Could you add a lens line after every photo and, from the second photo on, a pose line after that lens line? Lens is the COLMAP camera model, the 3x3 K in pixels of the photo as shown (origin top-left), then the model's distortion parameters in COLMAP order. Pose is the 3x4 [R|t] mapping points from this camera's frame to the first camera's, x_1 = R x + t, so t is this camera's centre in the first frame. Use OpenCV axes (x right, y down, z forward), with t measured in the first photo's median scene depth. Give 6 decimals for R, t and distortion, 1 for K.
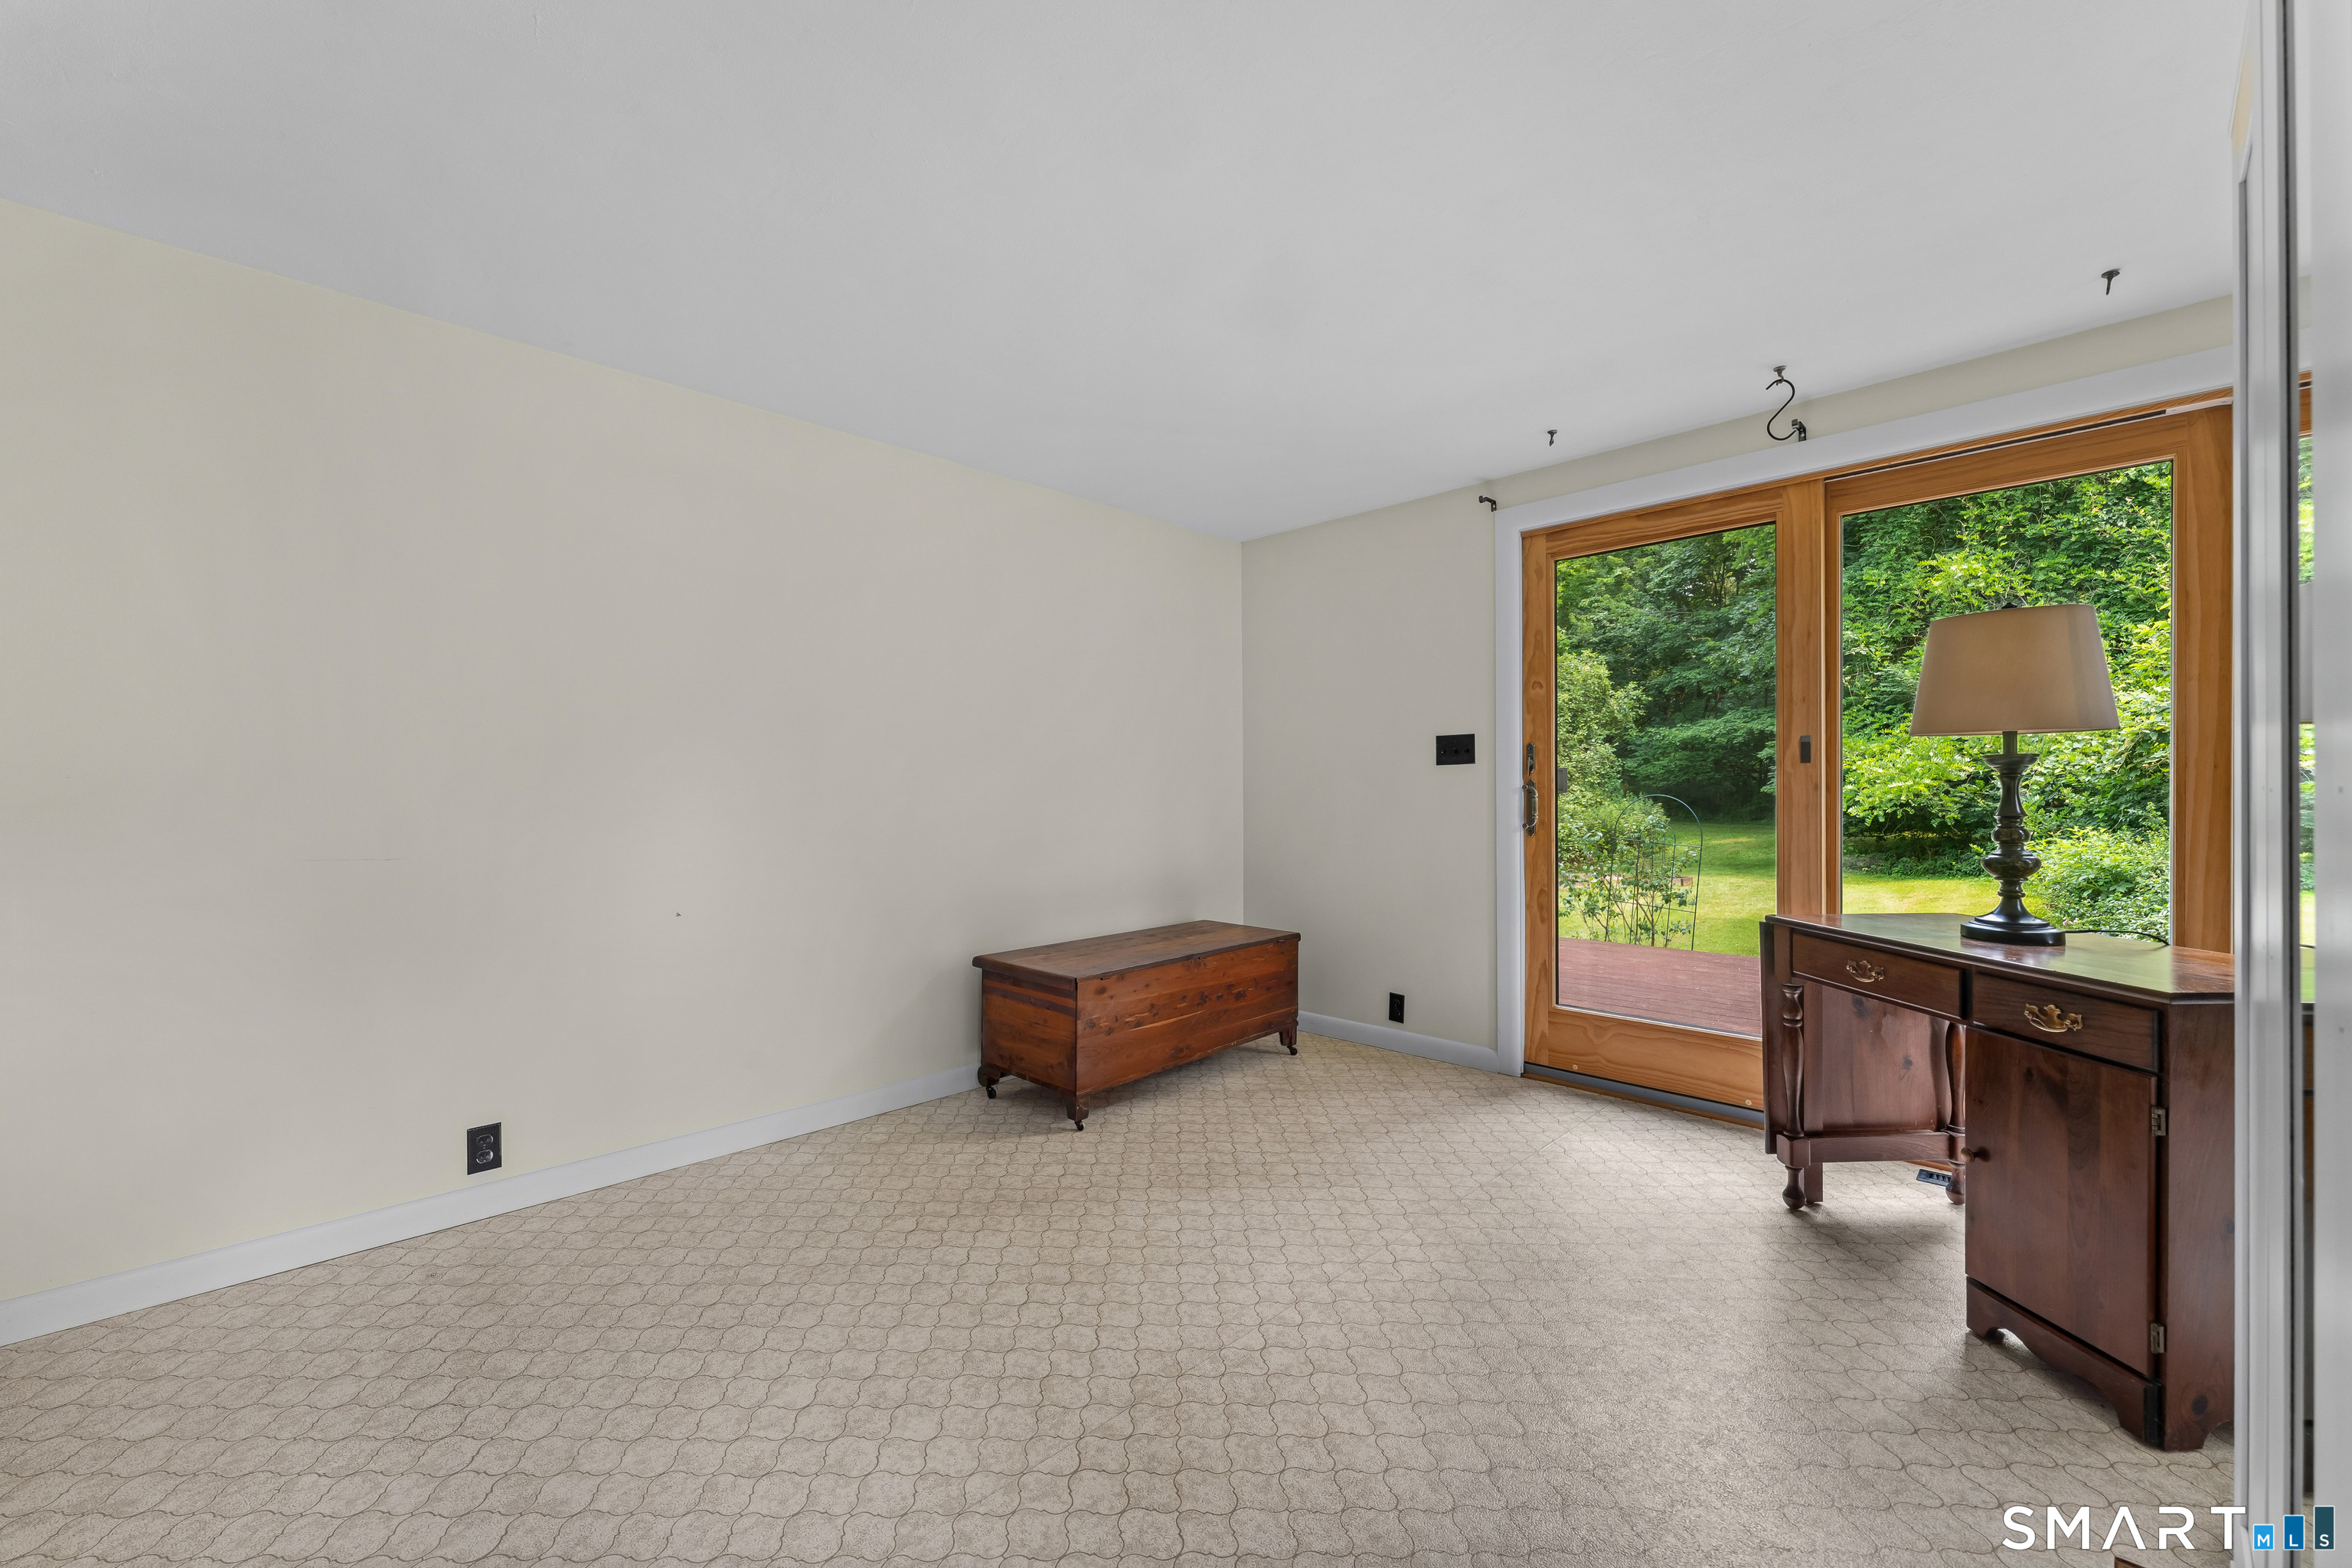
lens RADIAL K [[944.7, 0, 1183.6], [0, 944.7, 773.5], [0, 0, 1]] dist [0.000160, -0.000562]
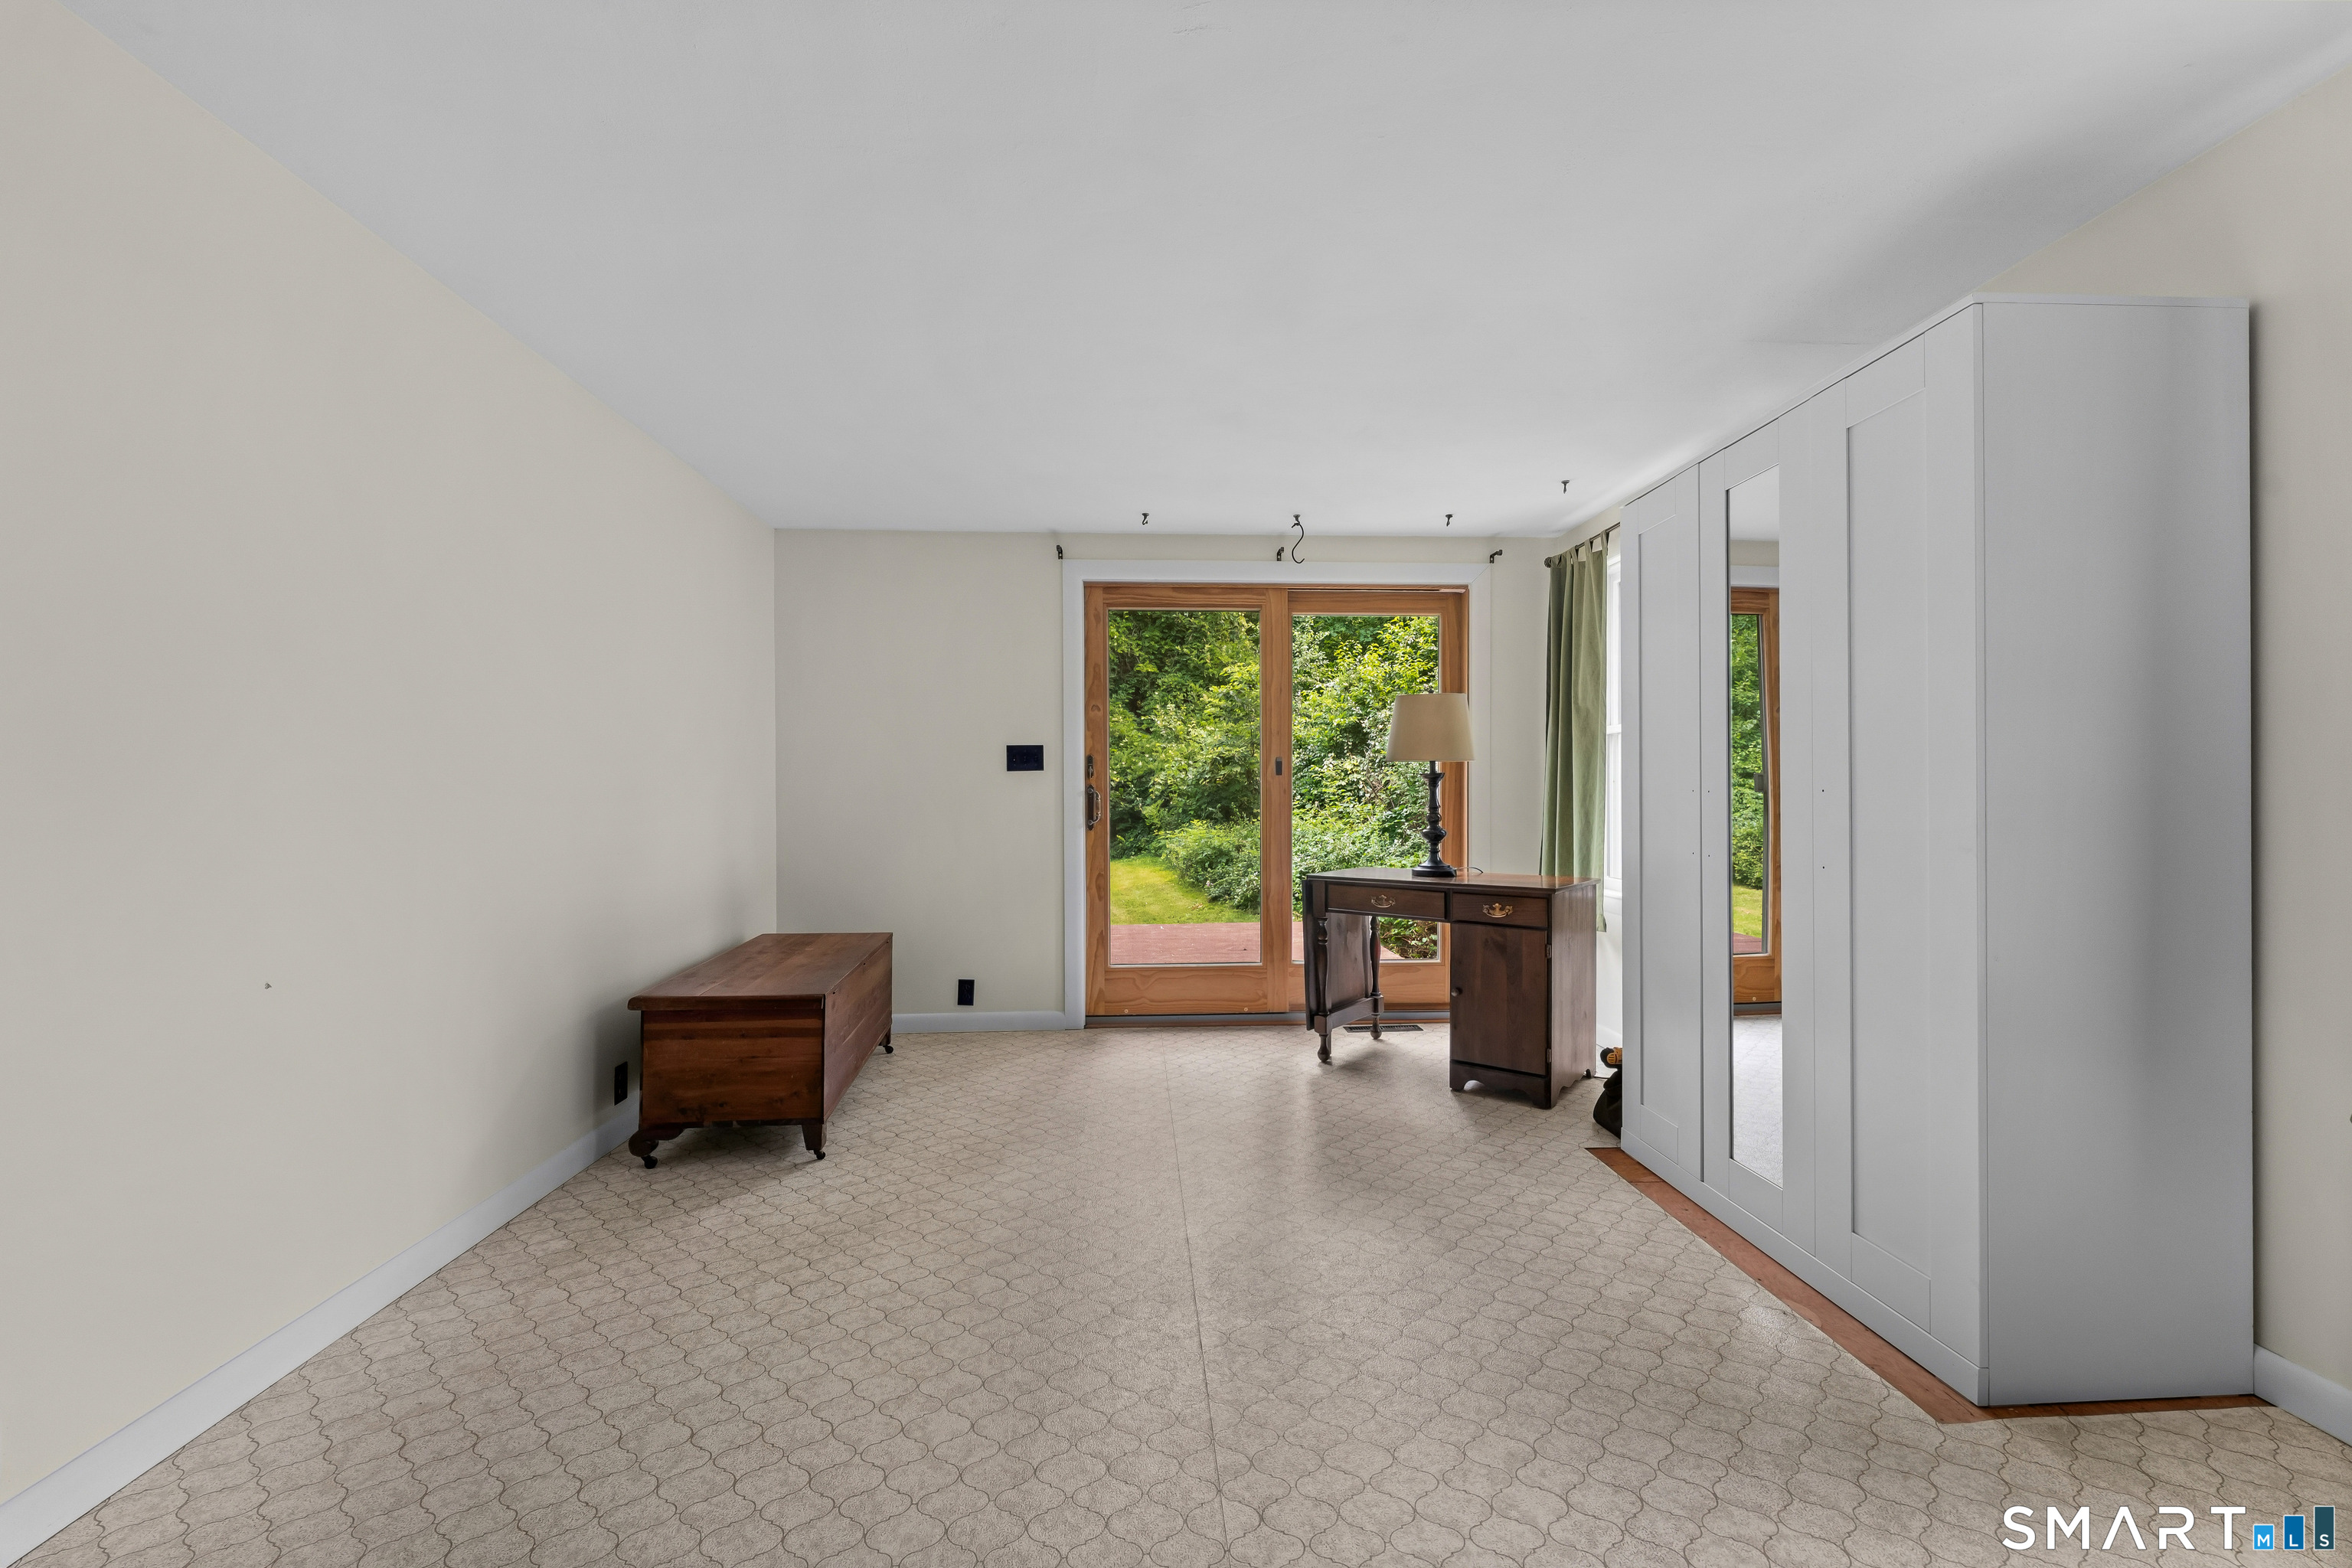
lens RADIAL K [[944.7, 0, 1183.6], [0, 944.7, 773.5], [0, 0, 1]] dist [0.000160, -0.000562]
pose [[0.667059, 0.017294, 0.744804, -0.462625], [-0.012633, 0.999849, -0.011902, 0.004733], [-0.744898, -0.001470, 0.667177, 0.090452]]
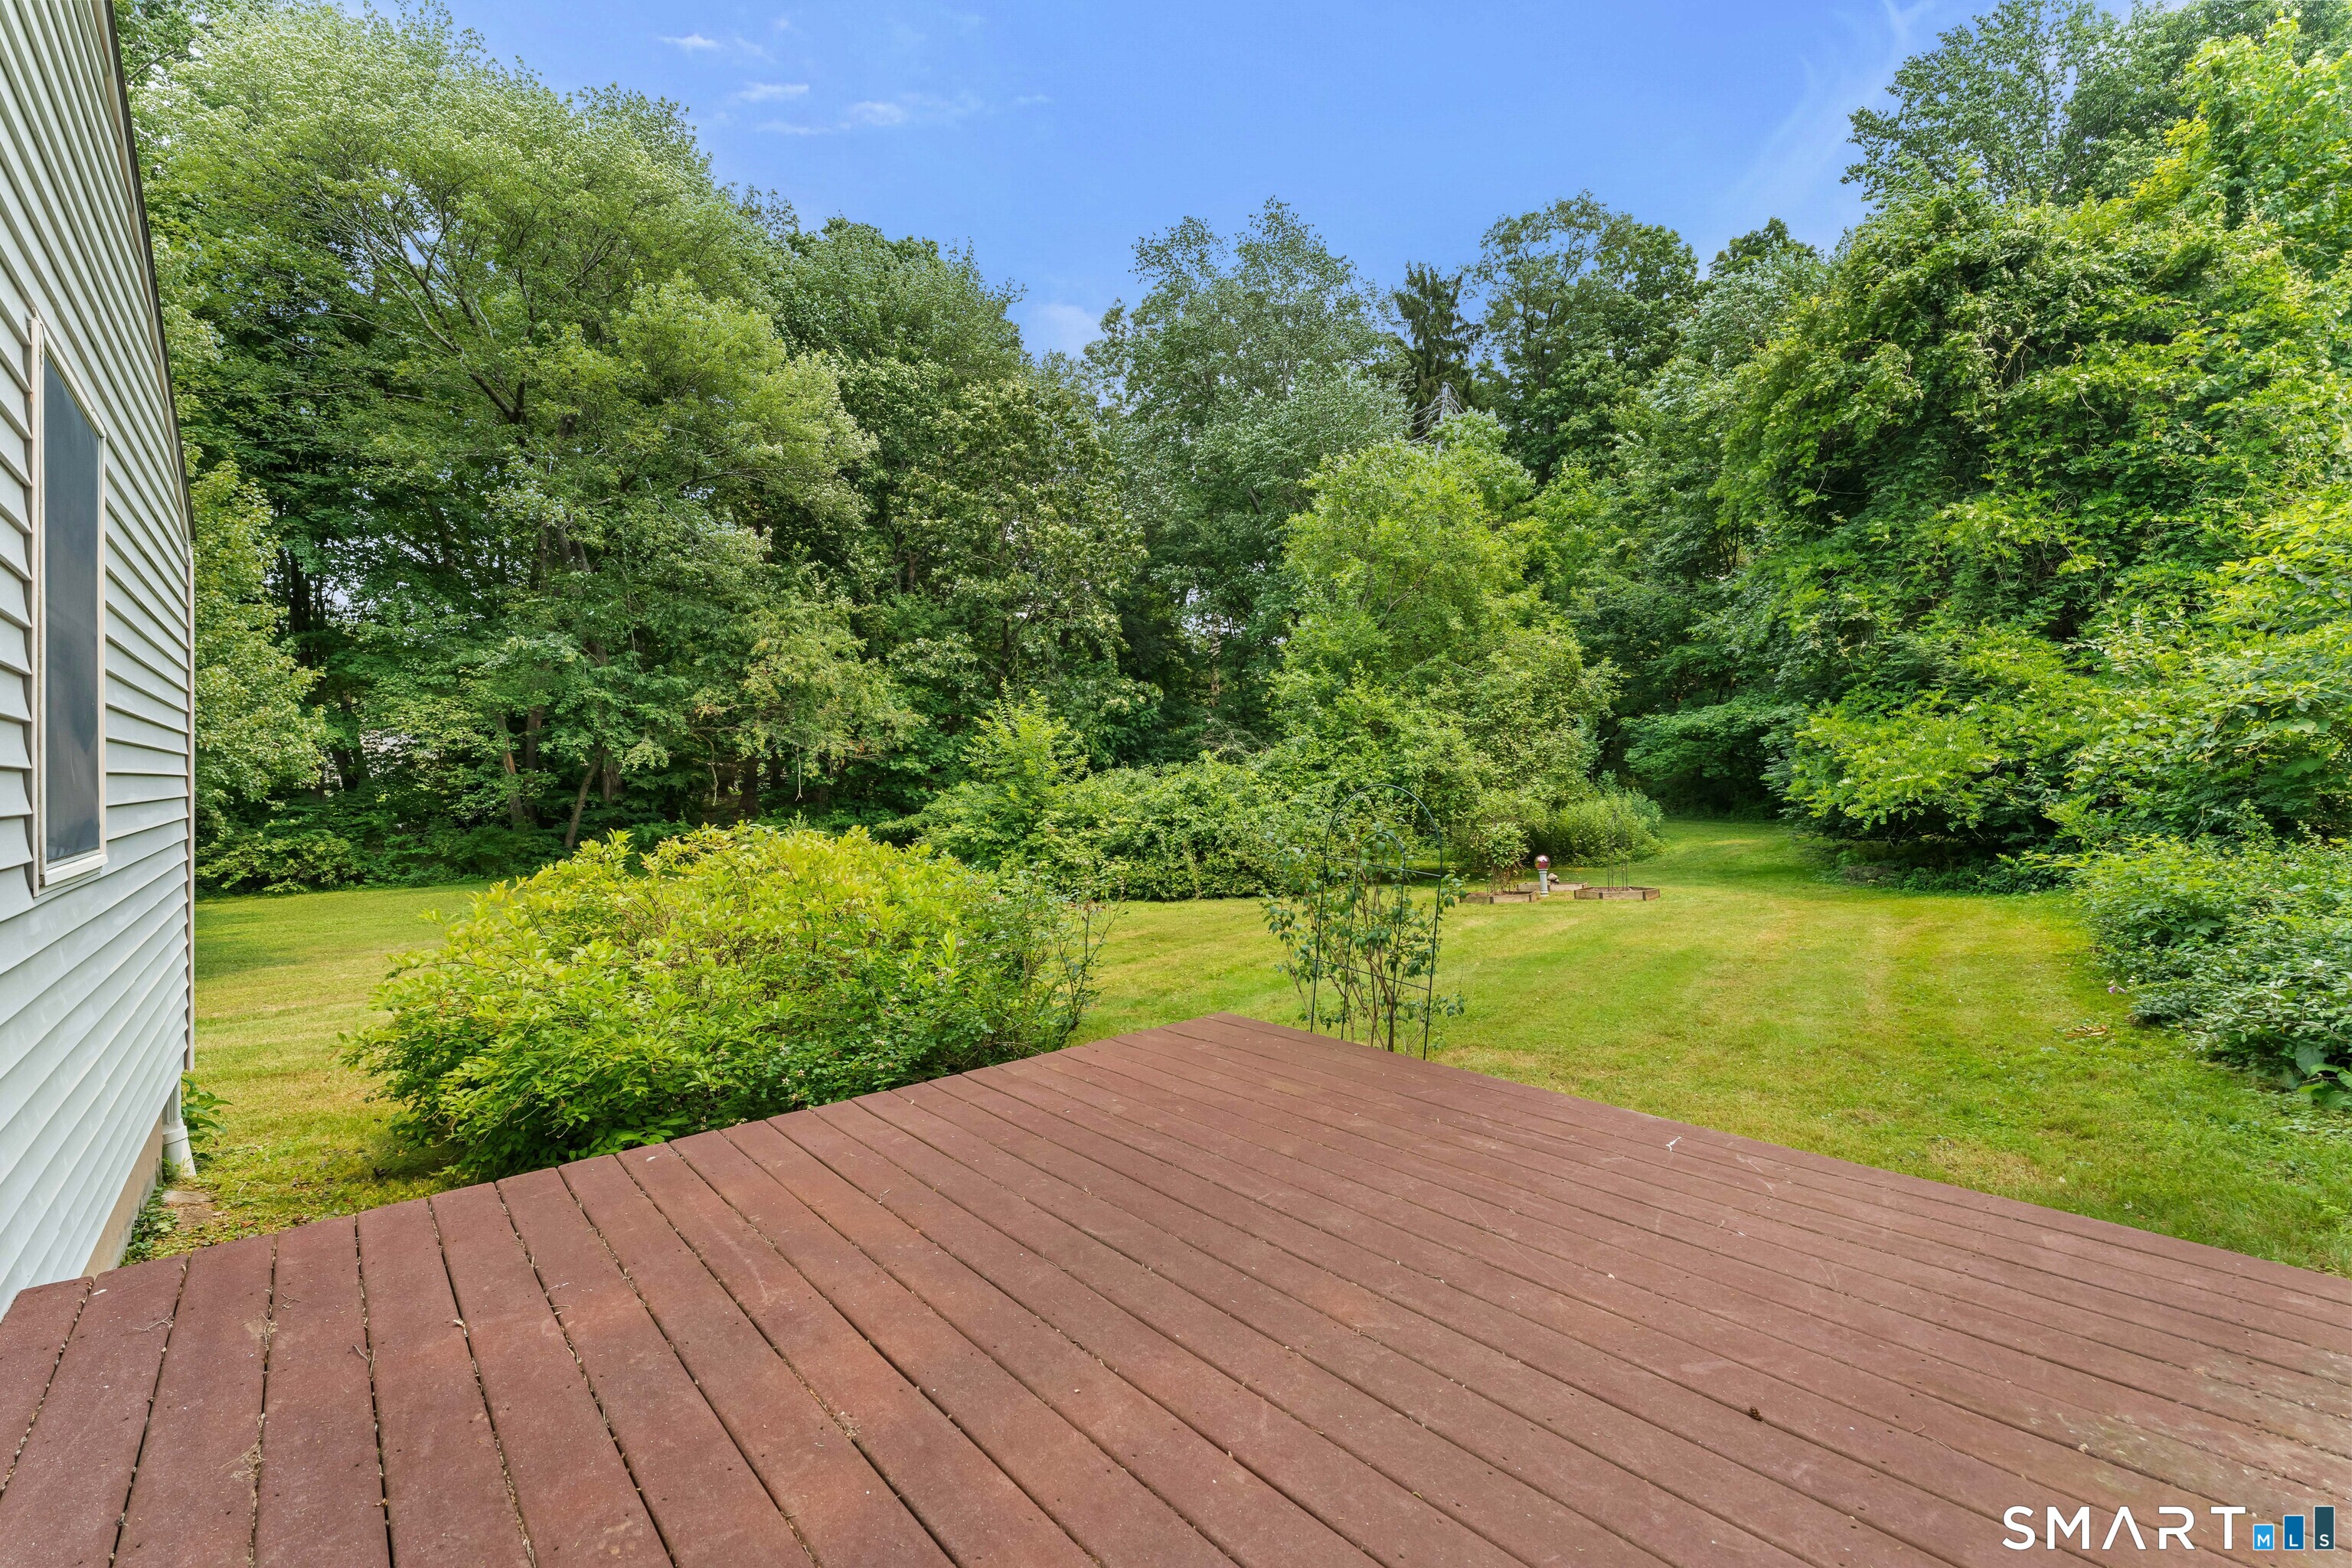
lens RADIAL K [[938.9, 0, 1170.0], [0, 938.9, 754.5], [0, 0, 1]] dist [0.001425, 0.000533]
pose [[0.998726, -0.009387, -0.049589, 0.717963], [0.008536, 0.999813, -0.017356, 0.001316], [0.049742, 0.016911, 0.998619, 0.715815]]
